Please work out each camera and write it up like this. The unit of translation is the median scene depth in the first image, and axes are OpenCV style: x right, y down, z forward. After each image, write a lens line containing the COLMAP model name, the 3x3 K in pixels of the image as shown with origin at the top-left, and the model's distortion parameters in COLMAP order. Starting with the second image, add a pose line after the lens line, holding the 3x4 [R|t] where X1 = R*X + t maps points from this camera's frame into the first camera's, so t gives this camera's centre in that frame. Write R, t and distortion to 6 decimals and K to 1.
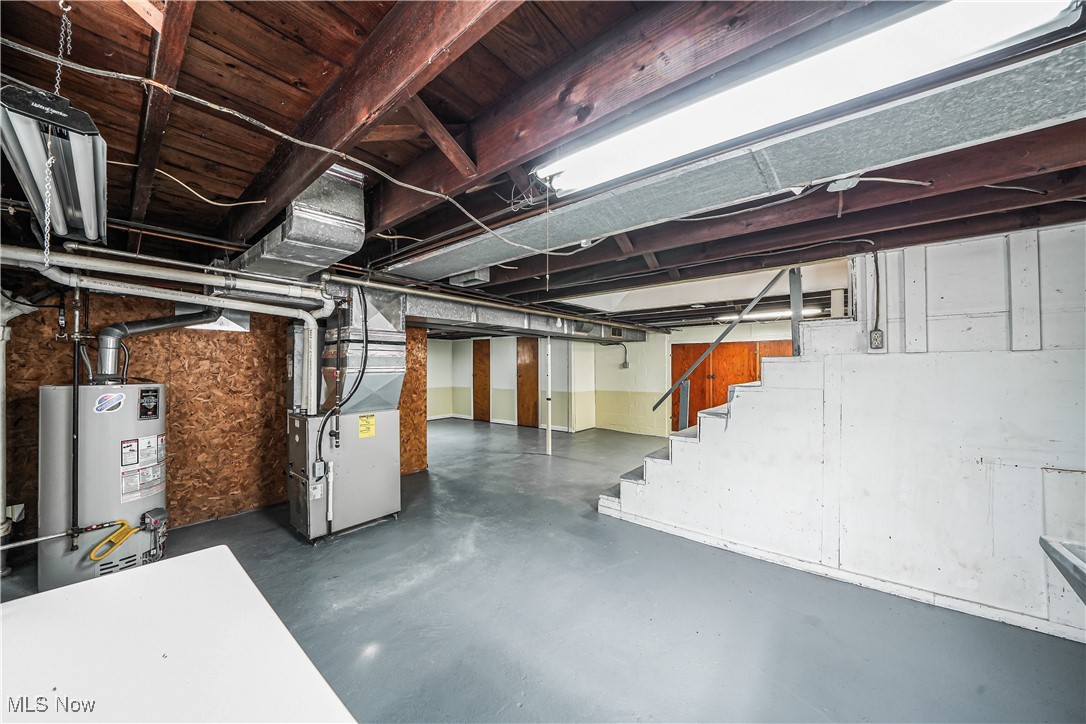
lens RADIAL K [[373.1, 0, 549.6], [0, 373.1, 367.2], [0, 0, 1]] dist [-0.000558, 0.000100]
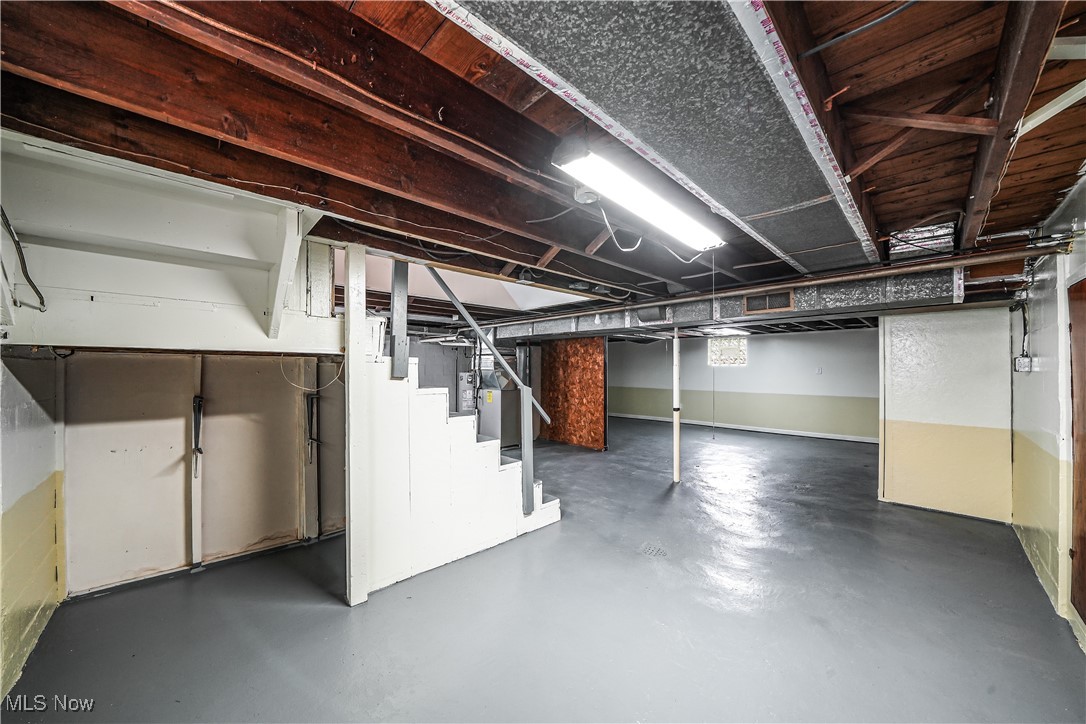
lens RADIAL K [[373.1, 0, 547.1], [0, 373.1, 365.3], [0, 0, 1]] dist [-0.000558, 0.000100]
pose [[-0.096720, -0.009279, -0.995268, 0.957421], [-0.005647, 0.999946, -0.008774, 0.003146], [0.995296, 0.004772, -0.096767, 0.969940]]
